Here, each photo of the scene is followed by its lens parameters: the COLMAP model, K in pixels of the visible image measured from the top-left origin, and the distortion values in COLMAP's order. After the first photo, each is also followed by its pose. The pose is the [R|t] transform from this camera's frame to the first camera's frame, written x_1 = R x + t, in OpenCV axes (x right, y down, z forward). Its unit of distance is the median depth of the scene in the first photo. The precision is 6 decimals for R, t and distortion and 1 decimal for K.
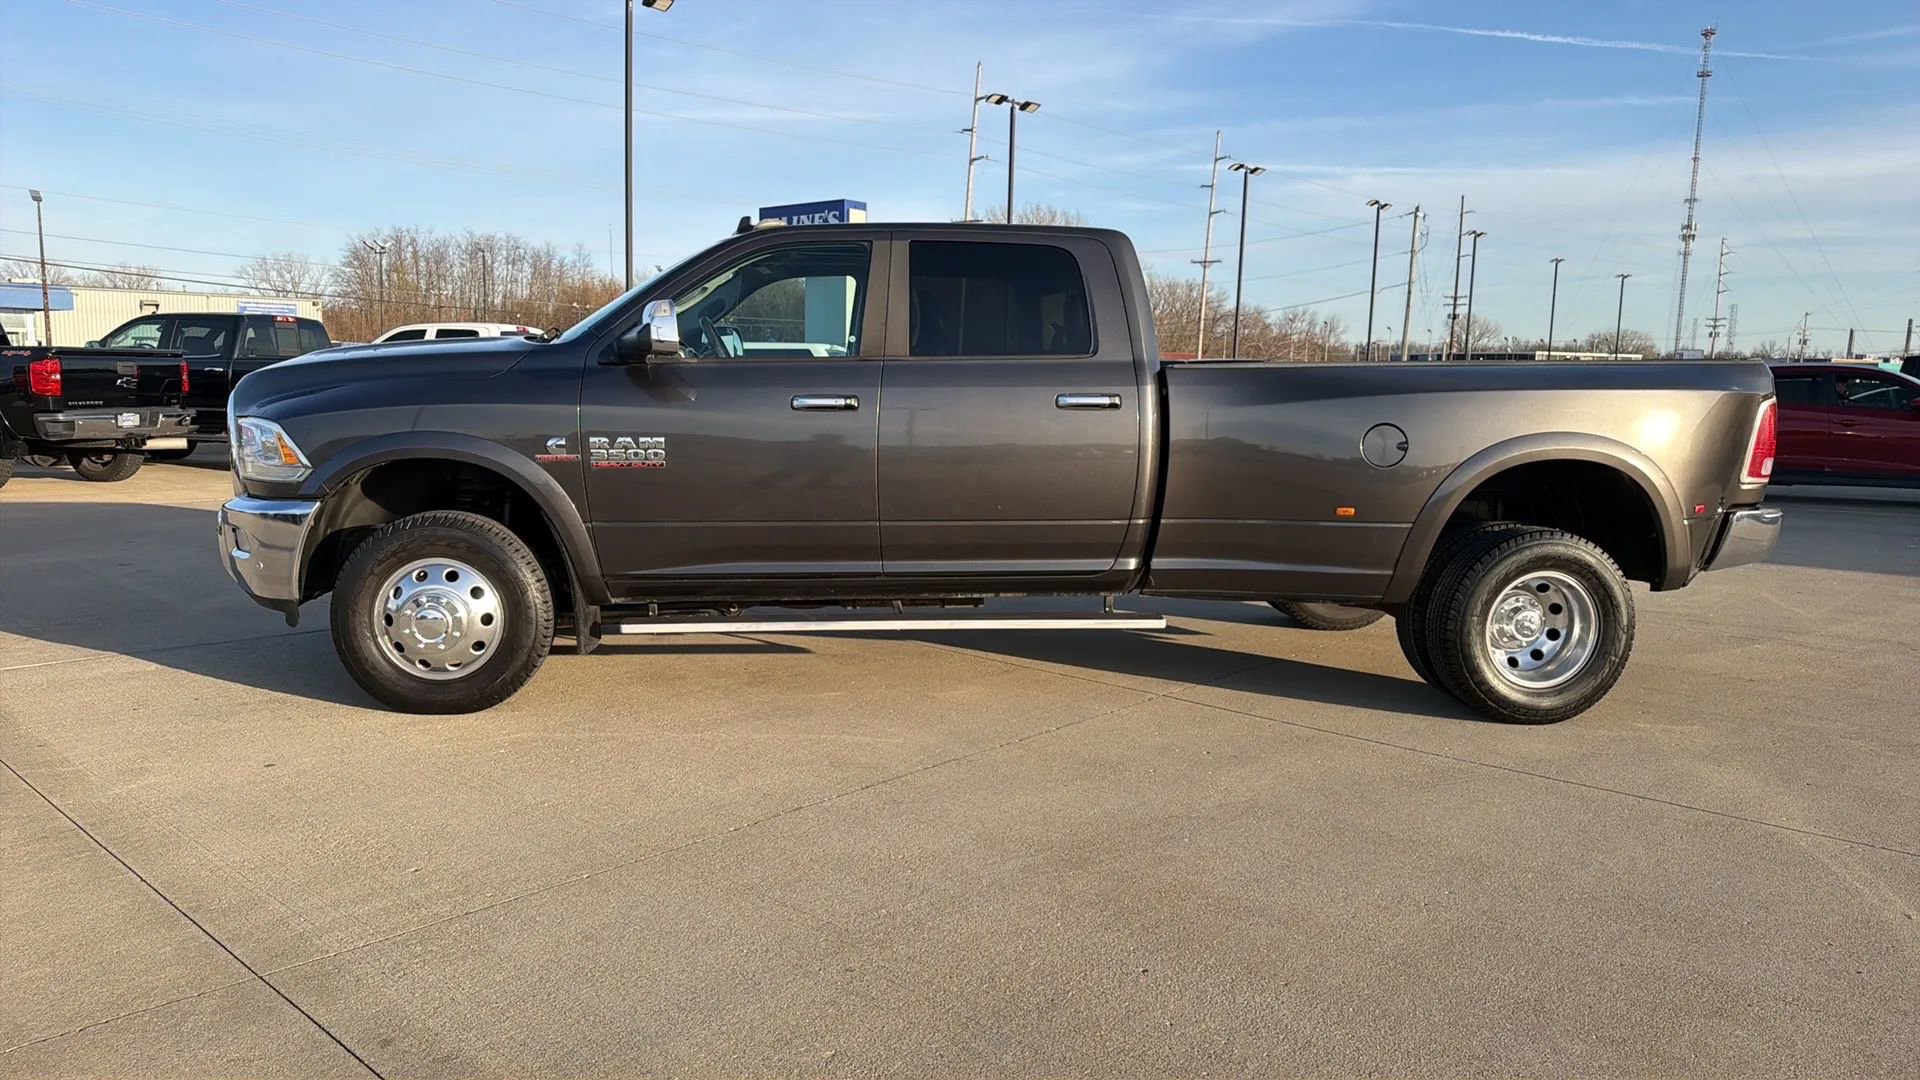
lens RADIAL K [[1293.8, 0, 952.5], [0, 1293.8, 524.1], [0, 0, 1]] dist [0.059539, -0.078297]
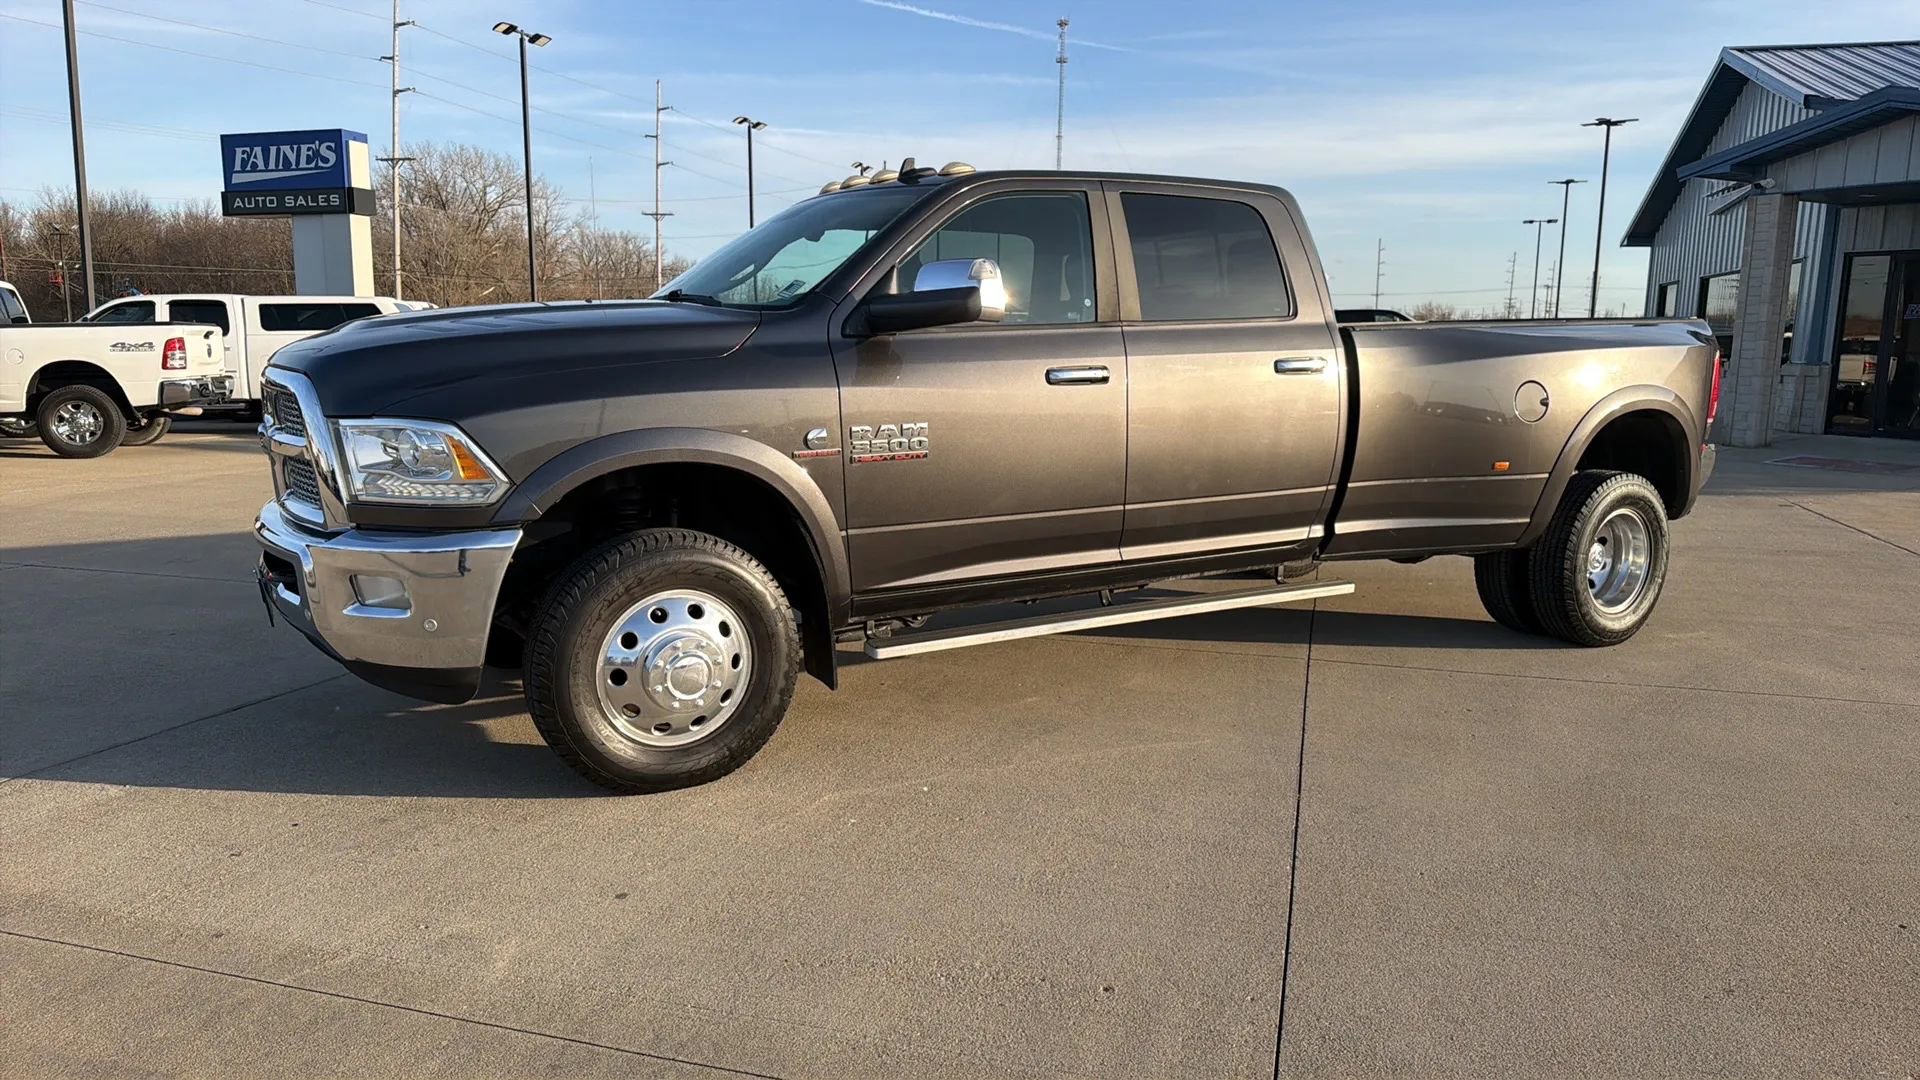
lens RADIAL K [[1293.8, 0, 952.5], [0, 1293.8, 524.1], [0, 0, 1]] dist [0.059539, -0.078297]
pose [[0.908341, -0.072894, 0.411830, -0.532331], [0.058858, 0.997174, 0.046680, -0.037399], [-0.414069, -0.018162, 0.910064, 0.220269]]
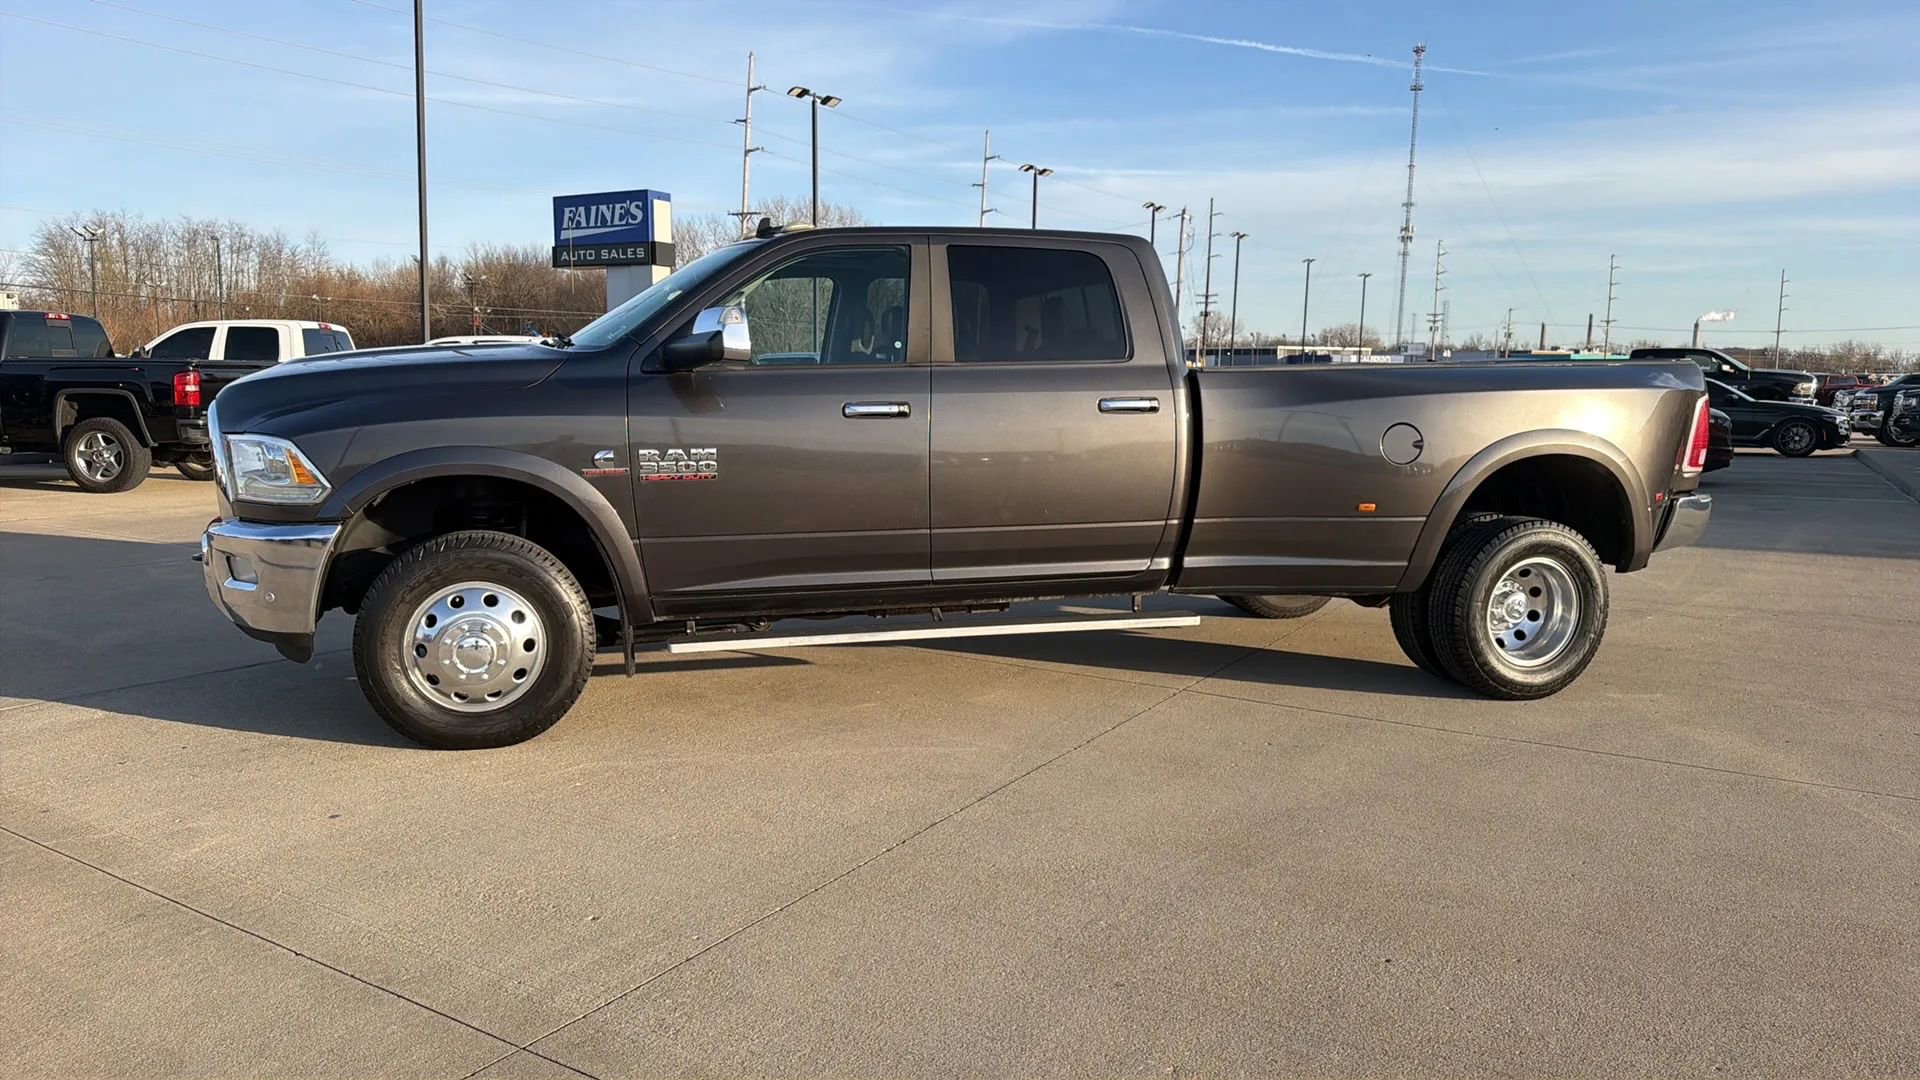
lens RADIAL K [[1293.8, 0, 952.5], [0, 1293.8, 524.1], [0, 0, 1]] dist [0.059539, -0.078297]
pose [[0.984278, -0.027333, 0.174496, -0.209153], [0.026570, 0.999624, 0.006712, -0.011813], [-0.174614, -0.001970, 0.984635, 0.021374]]
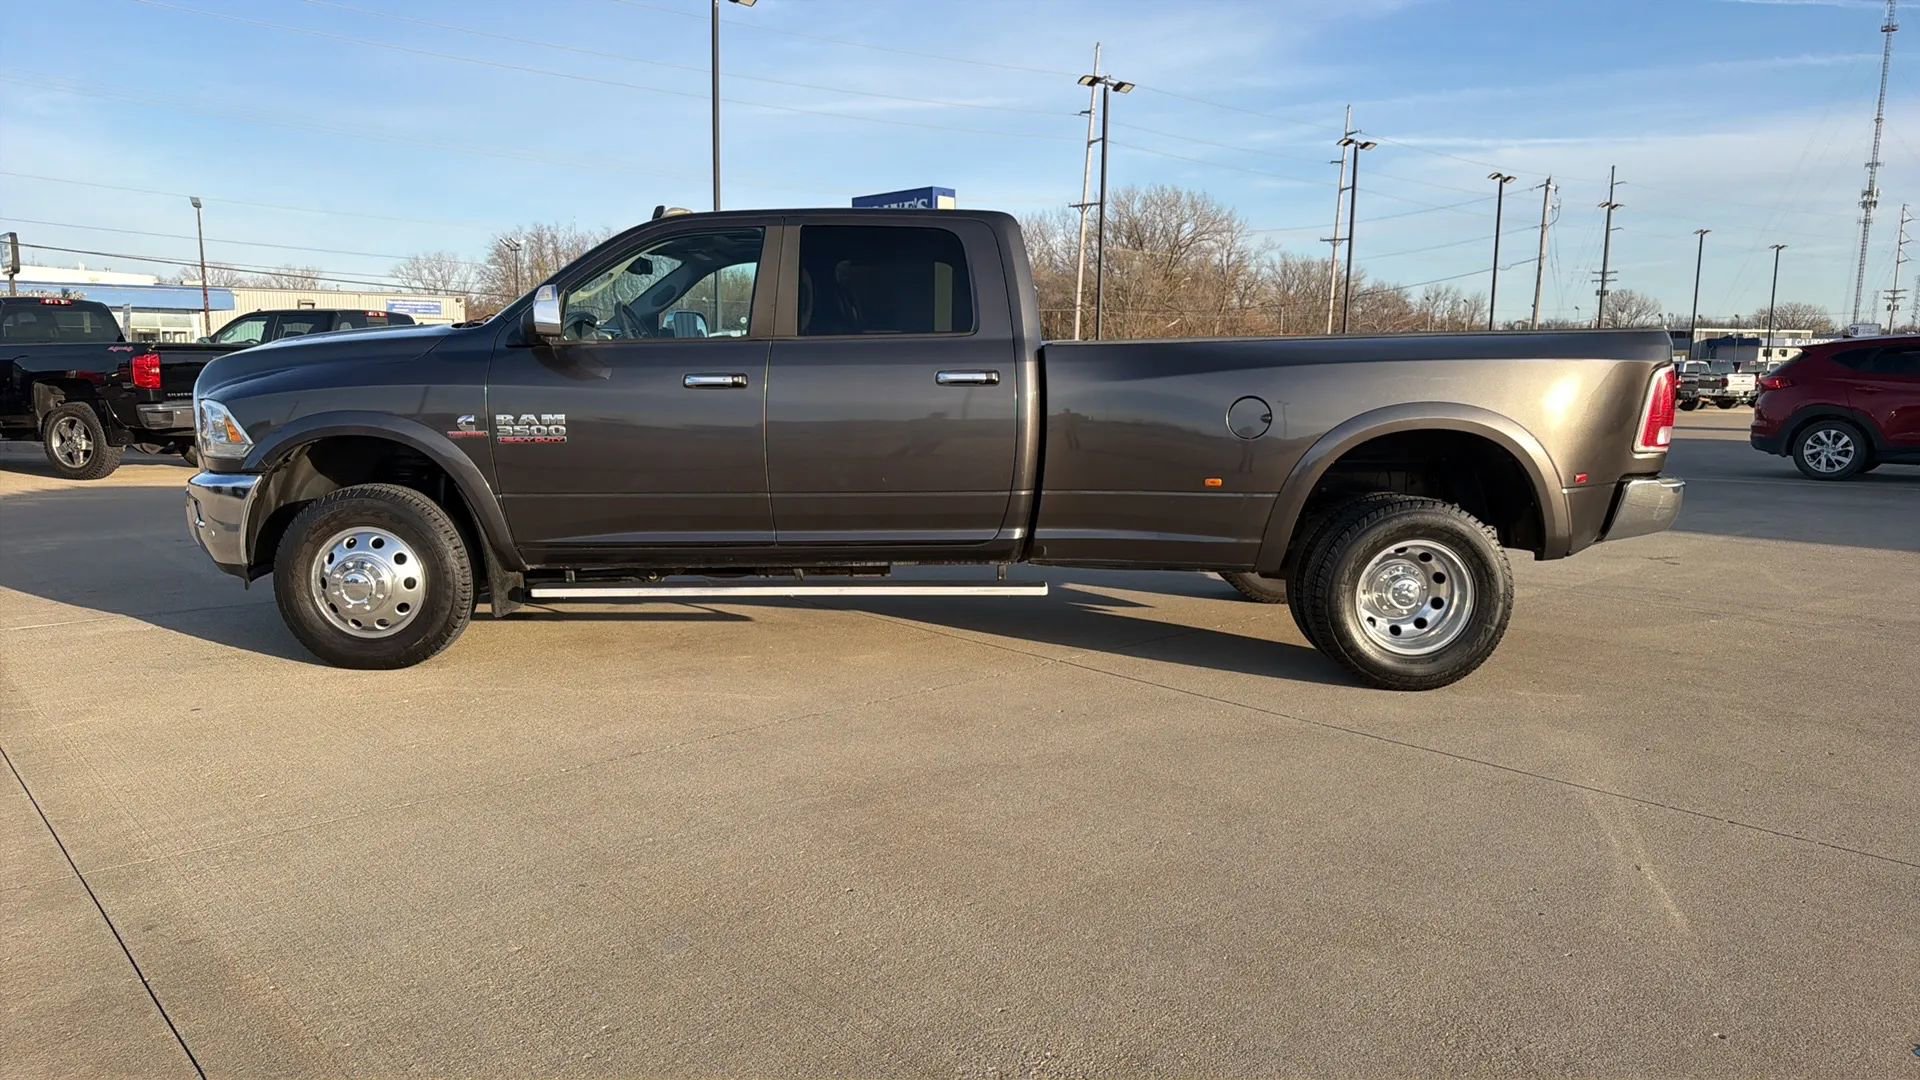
lens RADIAL K [[1296.0, 0, 960.0], [0, 1296.0, 540.0], [0, 0, 1]] dist [0.046194, -0.053629]
pose [[0.995428, 0.000267, -0.095516, 0.197136], [0.001797, 0.999767, 0.021522, 0.013665], [0.095499, -0.021596, 0.995195, -0.041399]]
